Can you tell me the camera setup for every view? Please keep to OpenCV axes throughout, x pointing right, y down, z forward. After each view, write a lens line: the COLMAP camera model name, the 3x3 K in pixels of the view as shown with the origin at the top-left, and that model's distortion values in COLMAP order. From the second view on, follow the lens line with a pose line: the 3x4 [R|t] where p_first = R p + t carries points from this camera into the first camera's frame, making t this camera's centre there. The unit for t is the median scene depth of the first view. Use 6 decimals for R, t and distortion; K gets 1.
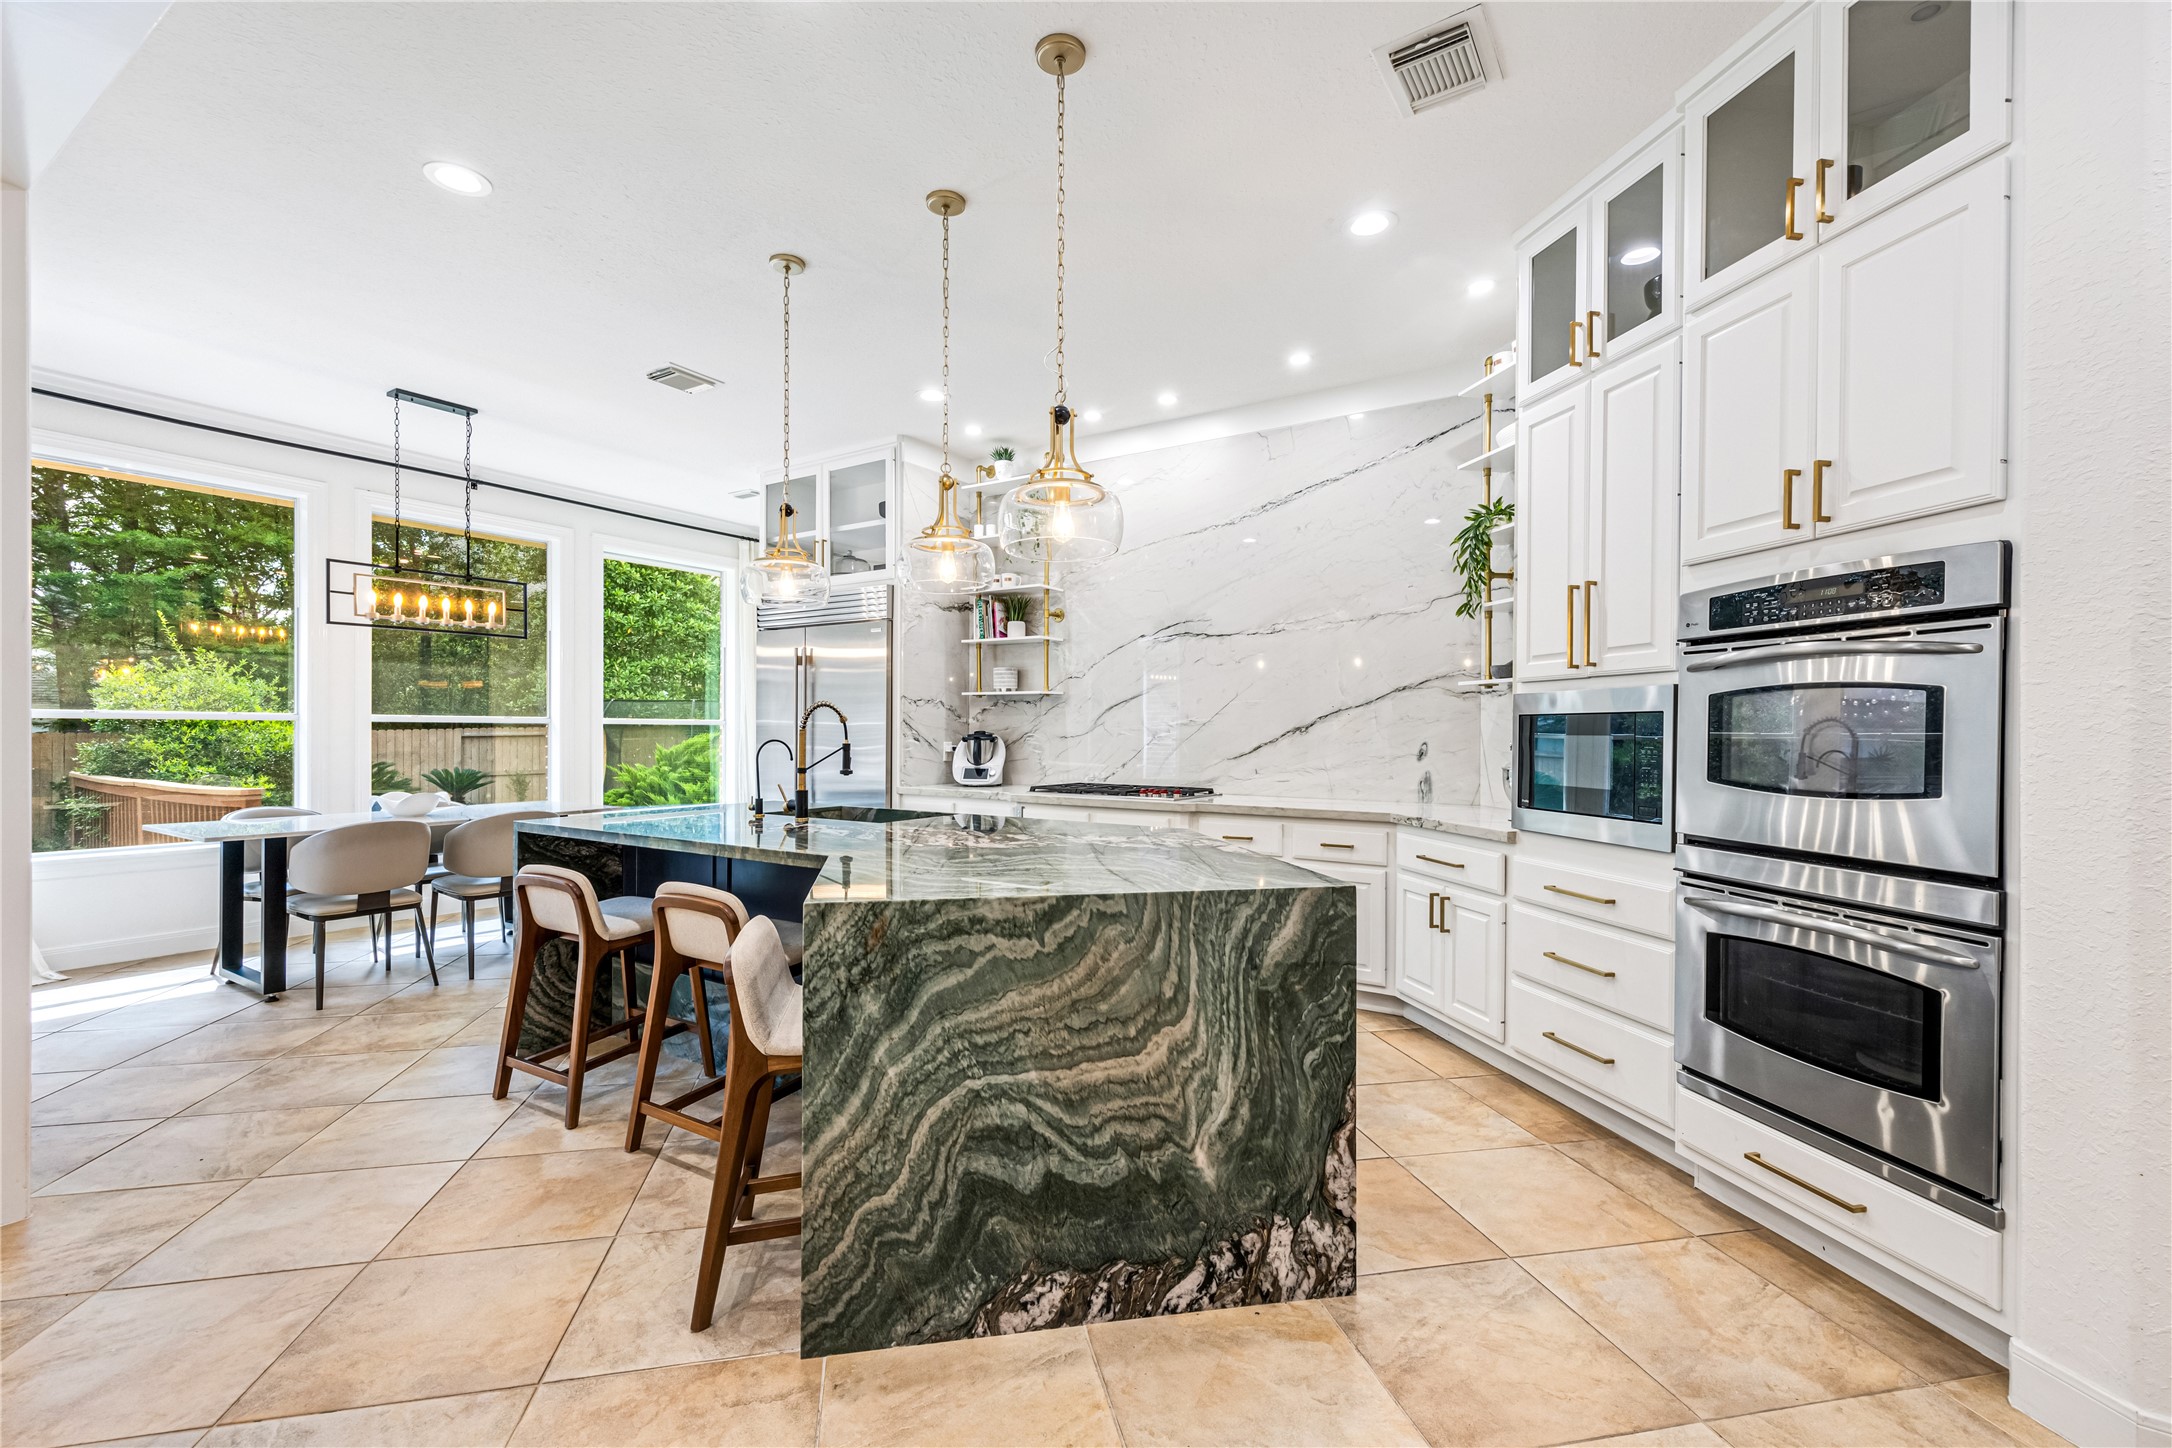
lens RADIAL K [[929.9, 0, 1080.4], [0, 929.9, 732.1], [0, 0, 1]] dist [0.012738, 0.000383]
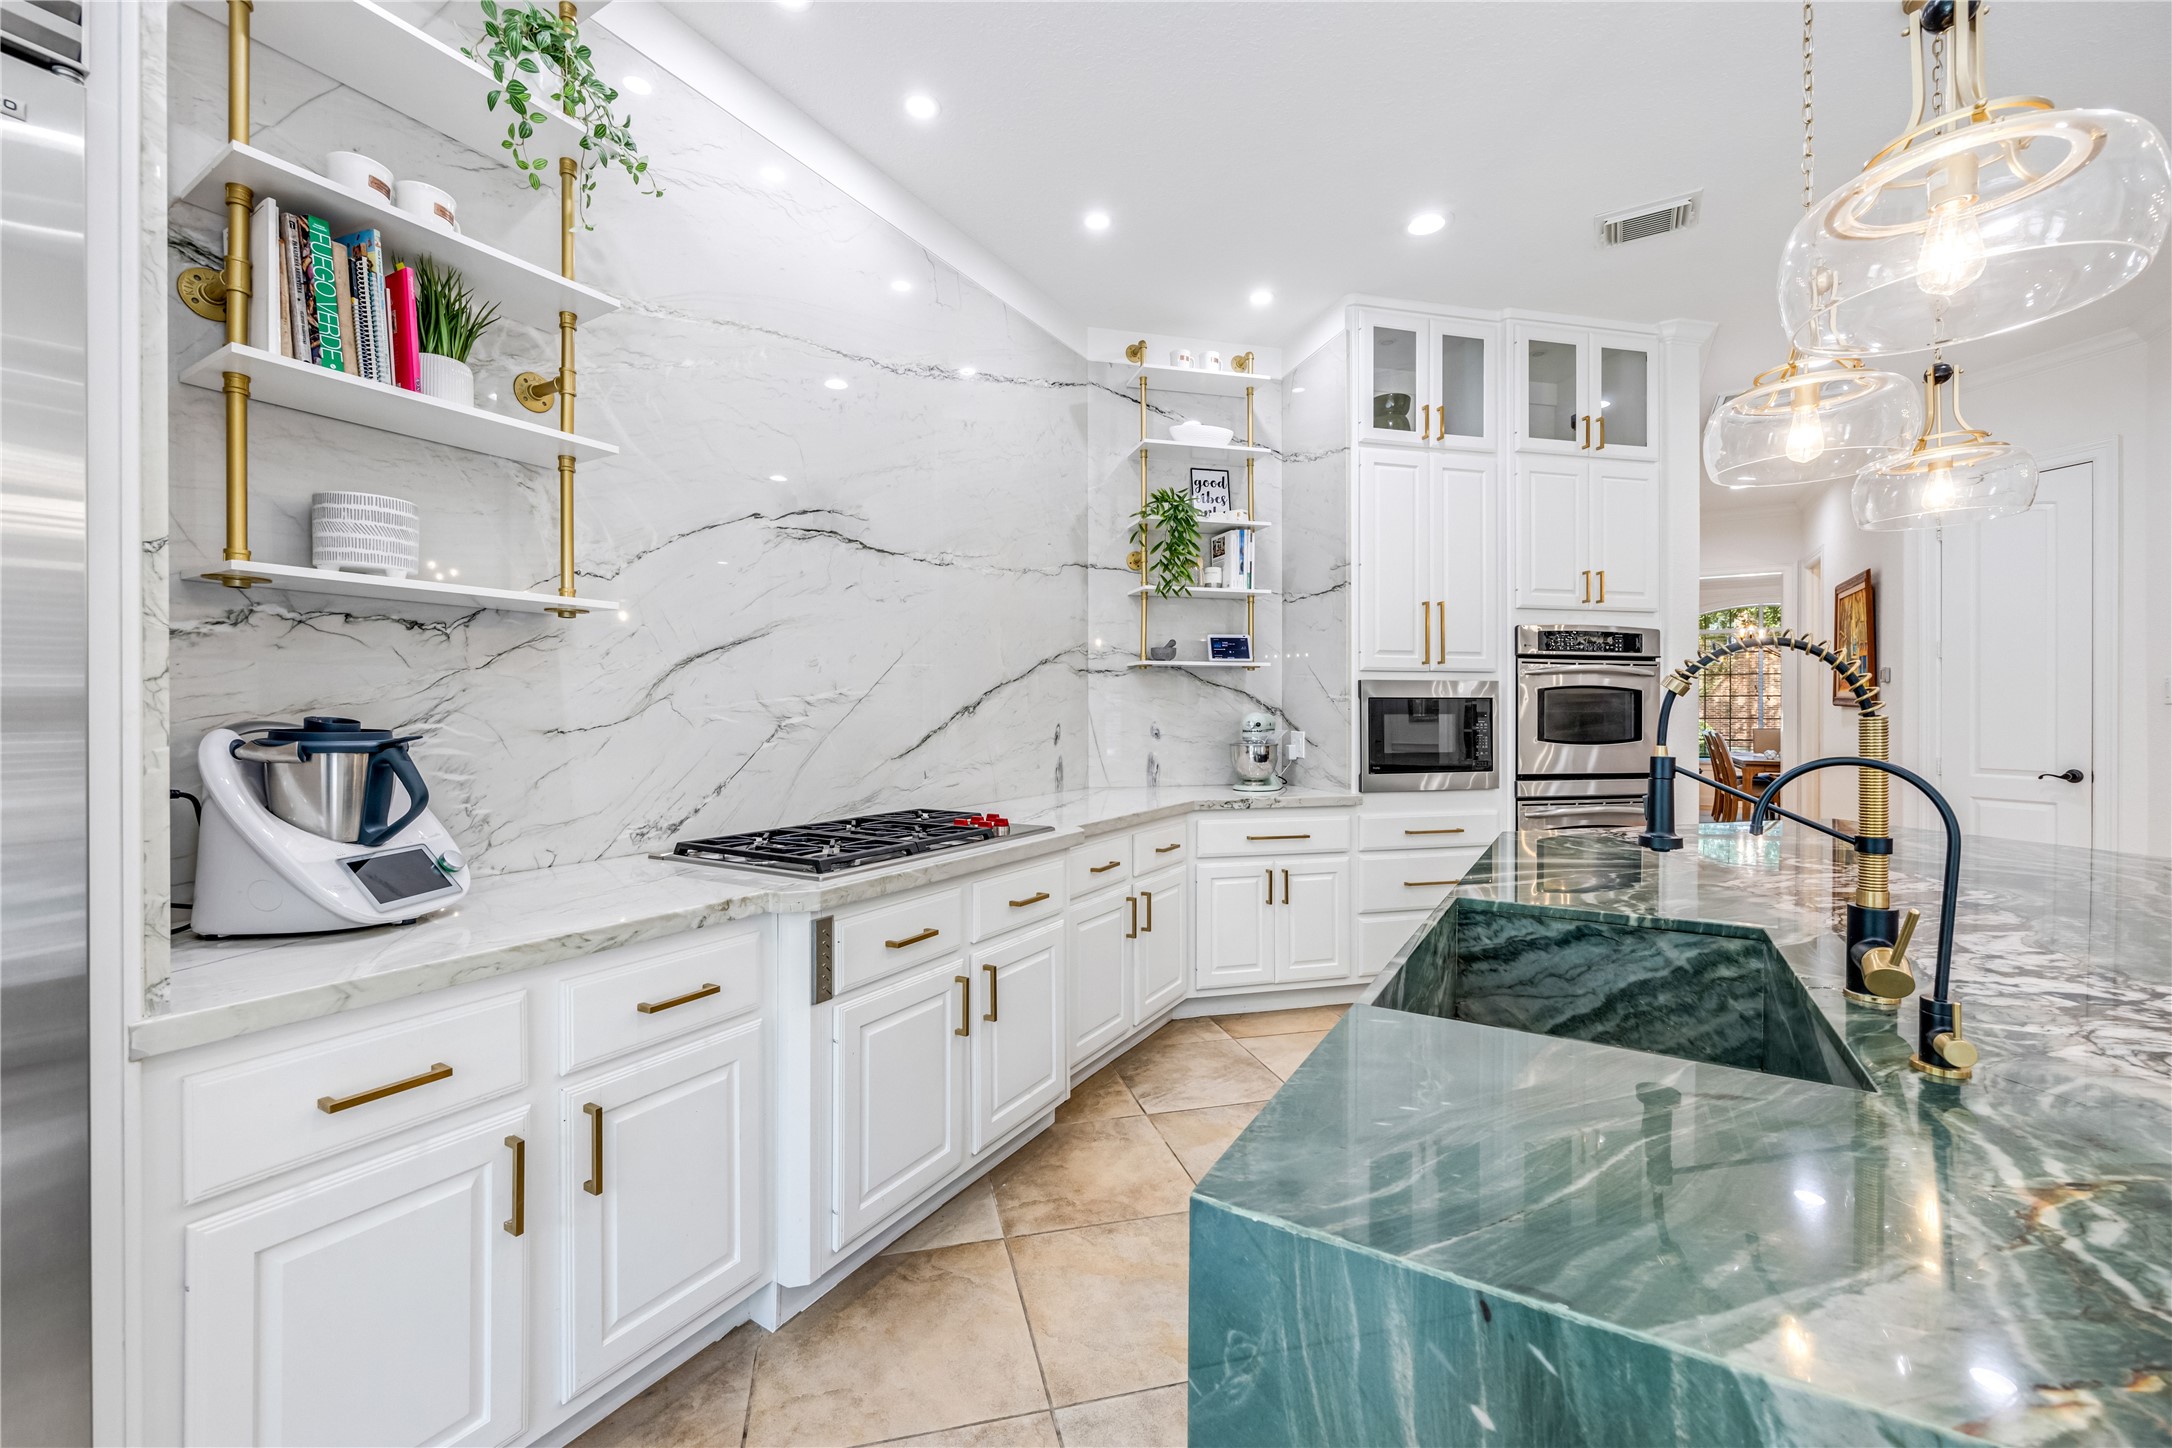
lens RADIAL K [[871.3, 0, 1079.7], [0, 871.3, 713.8], [0, 0, 1]] dist [0.001549, -0.000909]
pose [[-0.034541, -0.007952, 0.999372, -0.795941], [0.002291, 0.999965, 0.008036, -0.009024], [-0.999401, 0.002567, -0.034521, 1.742973]]
